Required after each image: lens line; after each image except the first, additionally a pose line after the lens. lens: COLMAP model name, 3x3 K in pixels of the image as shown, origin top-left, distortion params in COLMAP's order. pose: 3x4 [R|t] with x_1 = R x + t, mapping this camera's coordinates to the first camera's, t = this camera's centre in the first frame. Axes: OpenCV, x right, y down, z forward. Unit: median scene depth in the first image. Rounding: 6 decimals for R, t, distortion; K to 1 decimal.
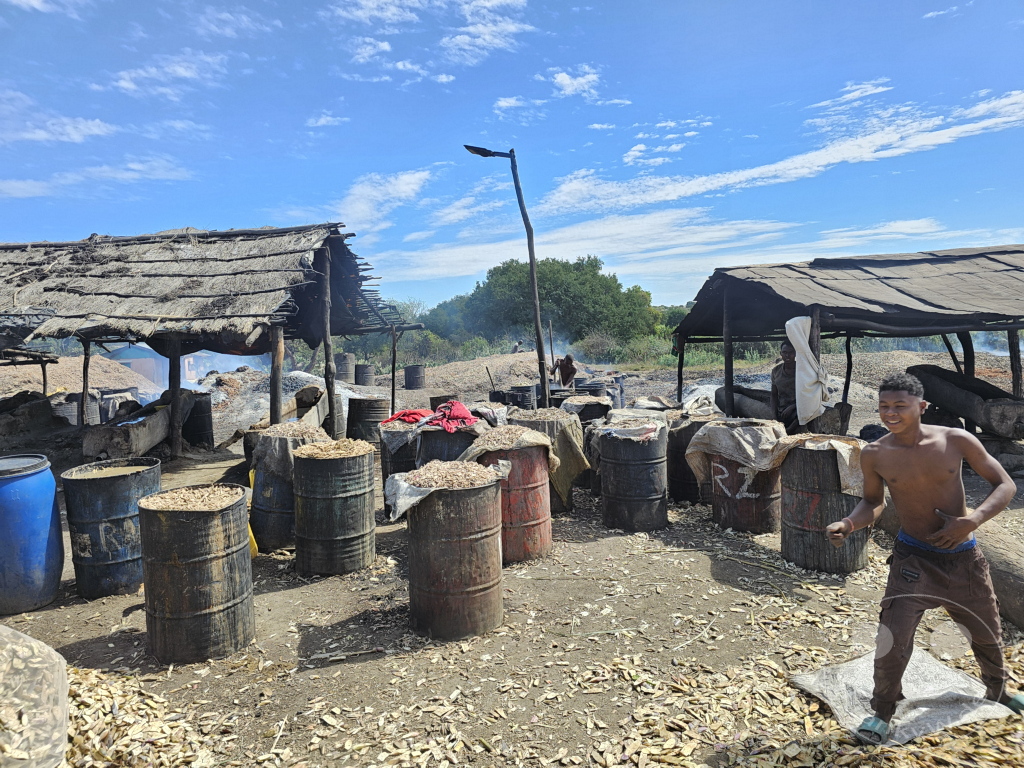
lens RADIAL K [[676.8, 0, 512.0], [0, 676.8, 384.0], [0, 0, 1]] dist [0.074096, -0.068217]
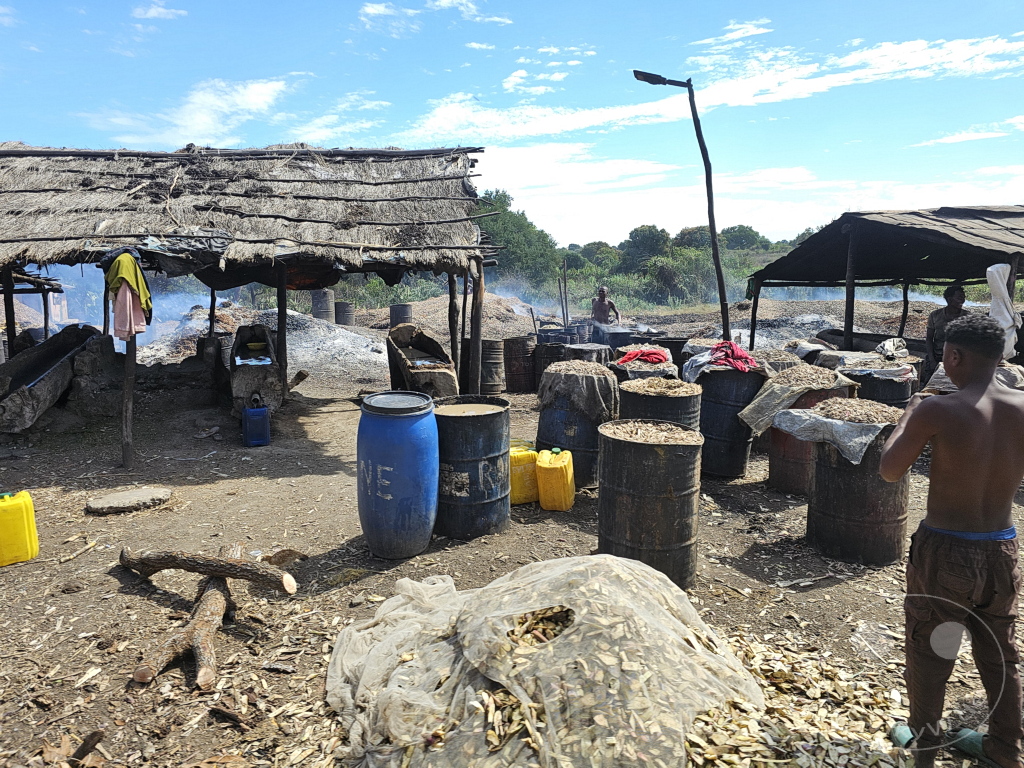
lens RADIAL K [[715.6, 0, 512.0], [0, 715.6, 384.0], [0, 0, 1]] dist [0.082204, -0.081378]
pose [[0.985707, 0.001362, 0.168465, -0.450359], [-0.014544, 0.996922, 0.077036, 0.009218], [-0.167841, -0.078385, 0.982693, 0.006834]]
